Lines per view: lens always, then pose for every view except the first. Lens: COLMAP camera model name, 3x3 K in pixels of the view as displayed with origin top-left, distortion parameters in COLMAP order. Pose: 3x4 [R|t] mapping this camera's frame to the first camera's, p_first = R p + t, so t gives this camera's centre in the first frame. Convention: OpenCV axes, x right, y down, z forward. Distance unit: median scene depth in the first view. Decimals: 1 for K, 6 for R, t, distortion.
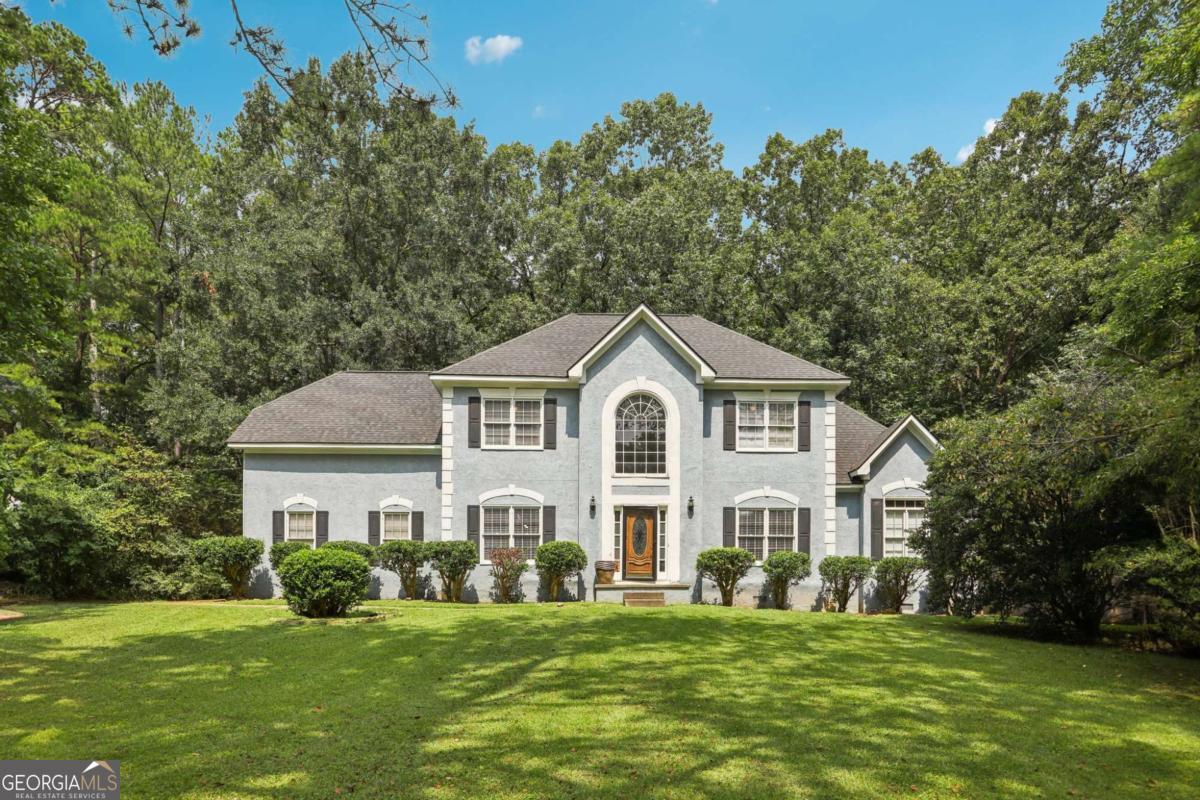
lens RADIAL K [[803.5, 0, 598.0], [0, 803.5, 408.0], [0, 0, 1]] dist [0.002085, 0.001401]
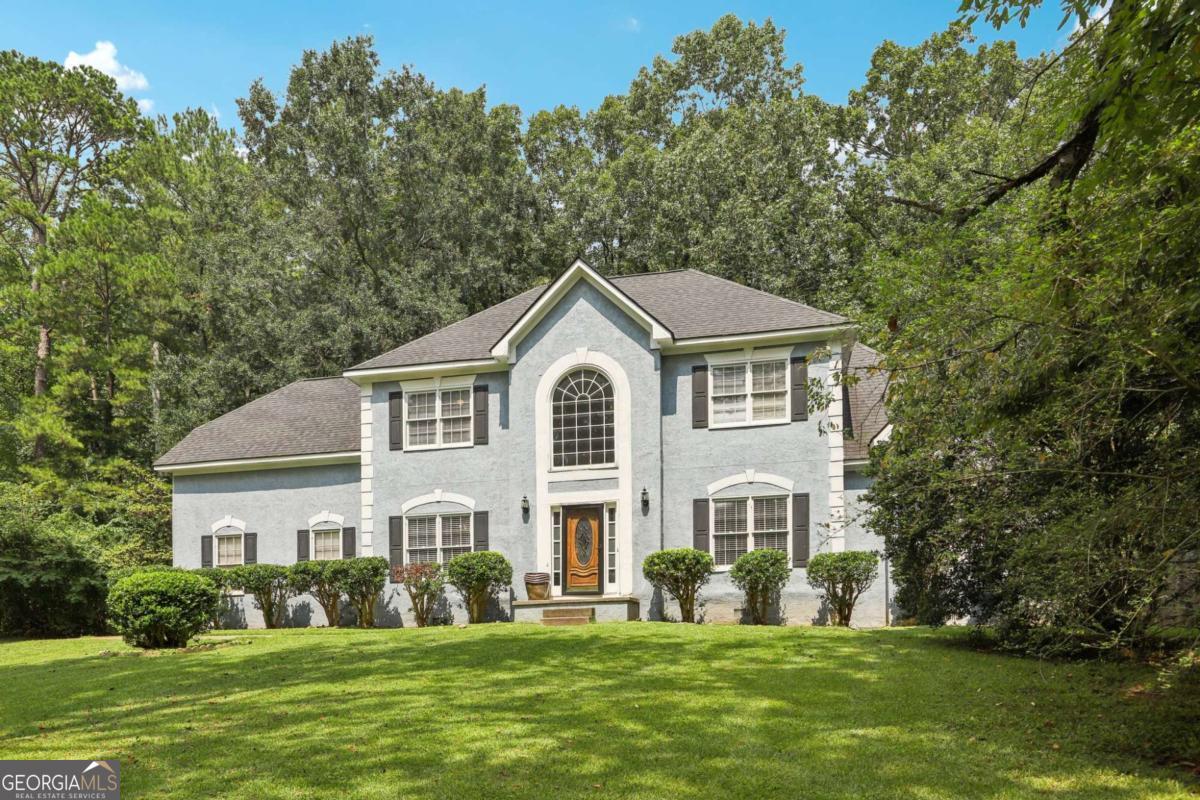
lens RADIAL K [[883.2, 0, 600.6], [0, 883.2, 433.1], [0, 0, 1]] dist [-0.000904, -0.000250]
pose [[0.965588, -0.085315, -0.245686, 0.289515], [0.089505, 0.995969, 0.005920, 0.044575], [0.244191, -0.027706, 0.969331, 0.129866]]
